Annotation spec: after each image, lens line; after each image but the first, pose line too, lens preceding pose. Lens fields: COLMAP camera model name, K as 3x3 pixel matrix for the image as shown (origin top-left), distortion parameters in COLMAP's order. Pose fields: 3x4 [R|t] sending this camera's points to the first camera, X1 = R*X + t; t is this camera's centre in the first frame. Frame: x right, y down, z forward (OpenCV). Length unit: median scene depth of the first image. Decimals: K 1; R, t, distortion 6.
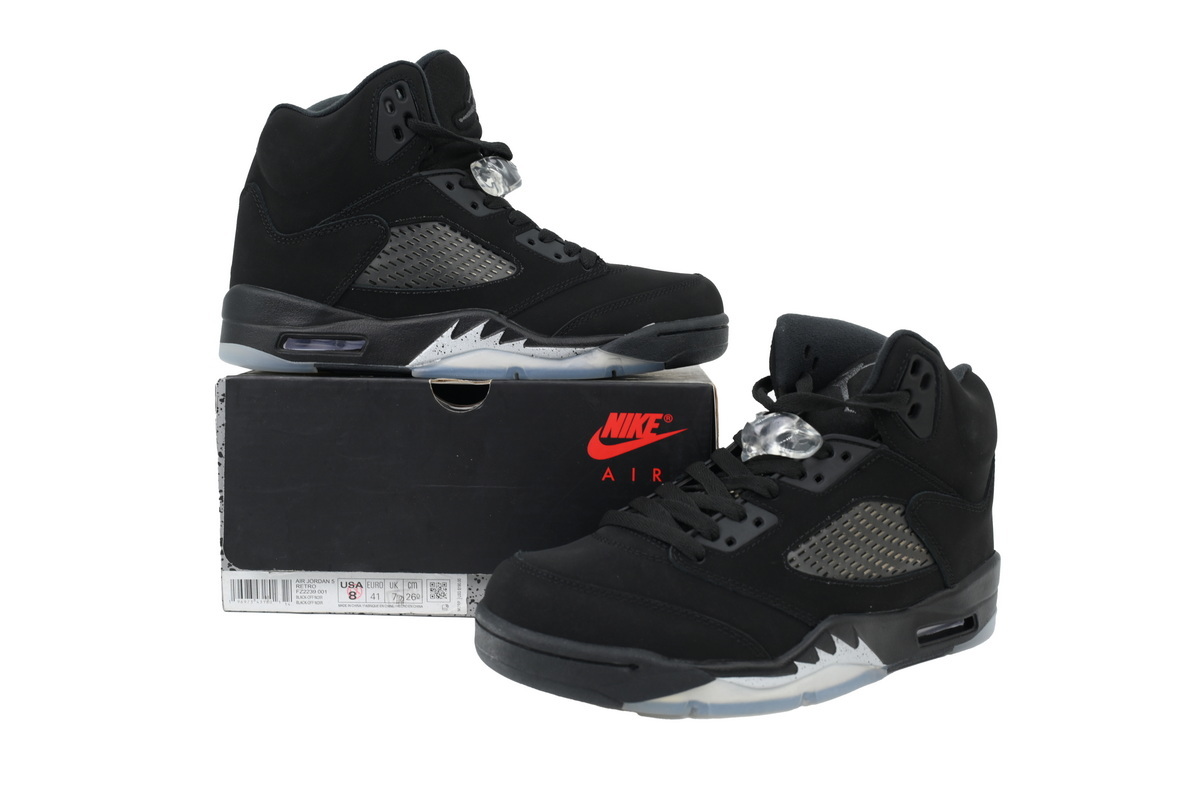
lens RADIAL K [[1037.4, 0, 598.2], [0, 1037.4, 400.0], [0, 0, 1]] dist [0.043014, 0.001045]
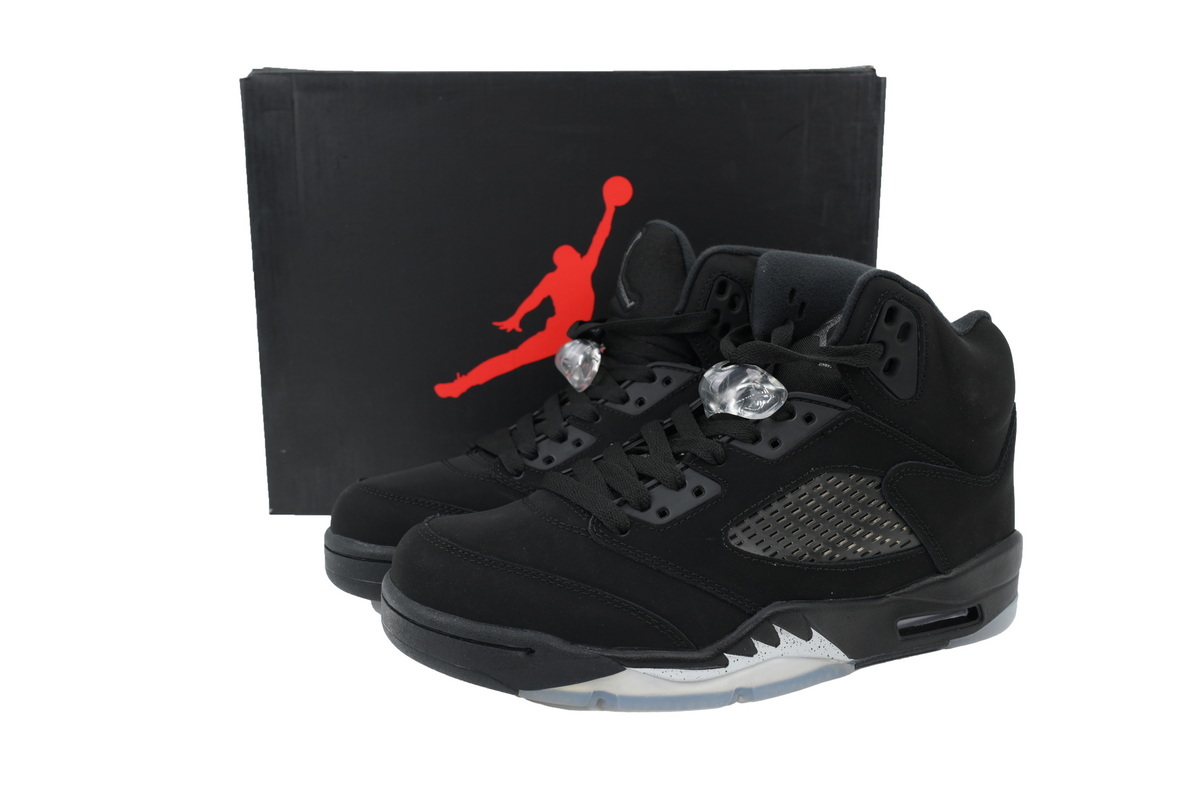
lens RADIAL K [[1037.4, 0, 599.6], [0, 1037.4, 401.7], [0, 0, 1]] dist [0.043014, 0.001045]
pose [[0.988367, 0.021688, -0.150535, 0.199515], [-0.013133, 0.998254, 0.057595, -0.006770], [0.151521, -0.054948, 0.986926, 0.130221]]
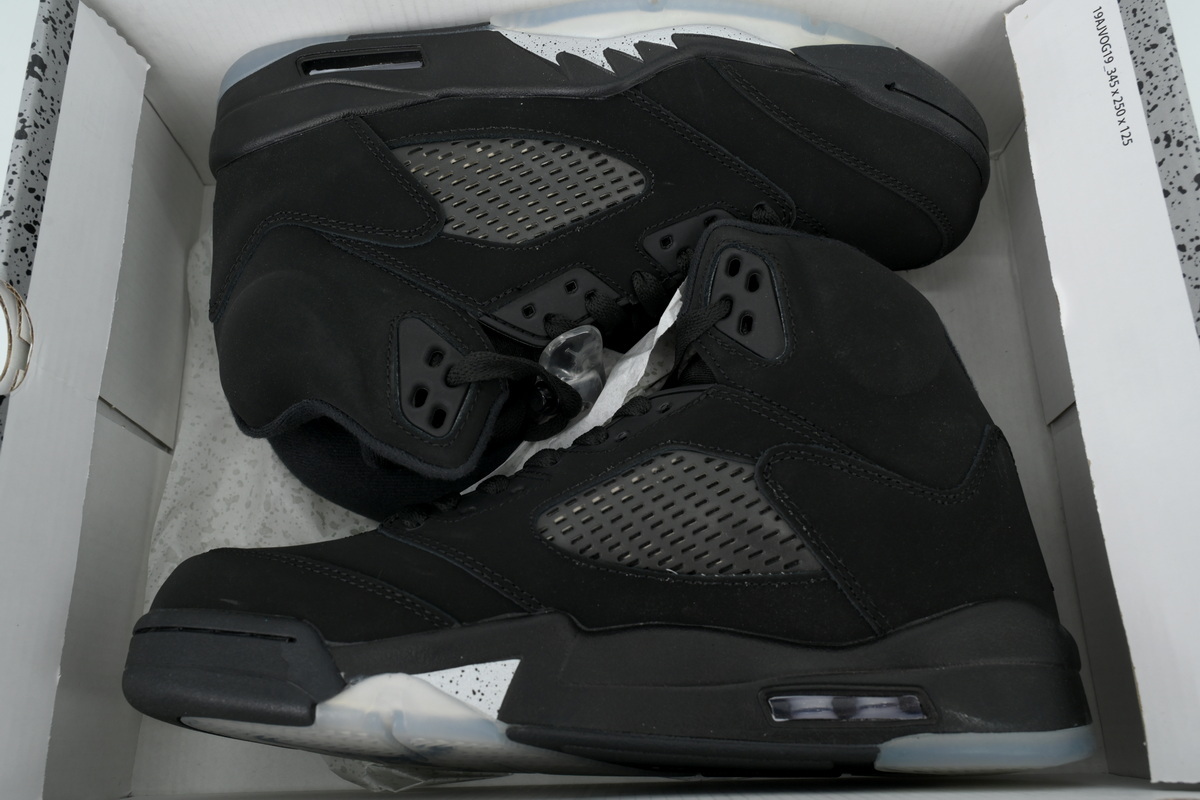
lens RADIAL K [[1037.4, 0, 598.0], [0, 1037.4, 402.4], [0, 0, 1]] dist [0.043014, 0.001045]
pose [[-0.909807, -0.139734, -0.390802, 0.472383], [0.073518, -0.980988, 0.179606, -0.133891], [-0.408469, 0.134676, 0.902782, 0.351917]]
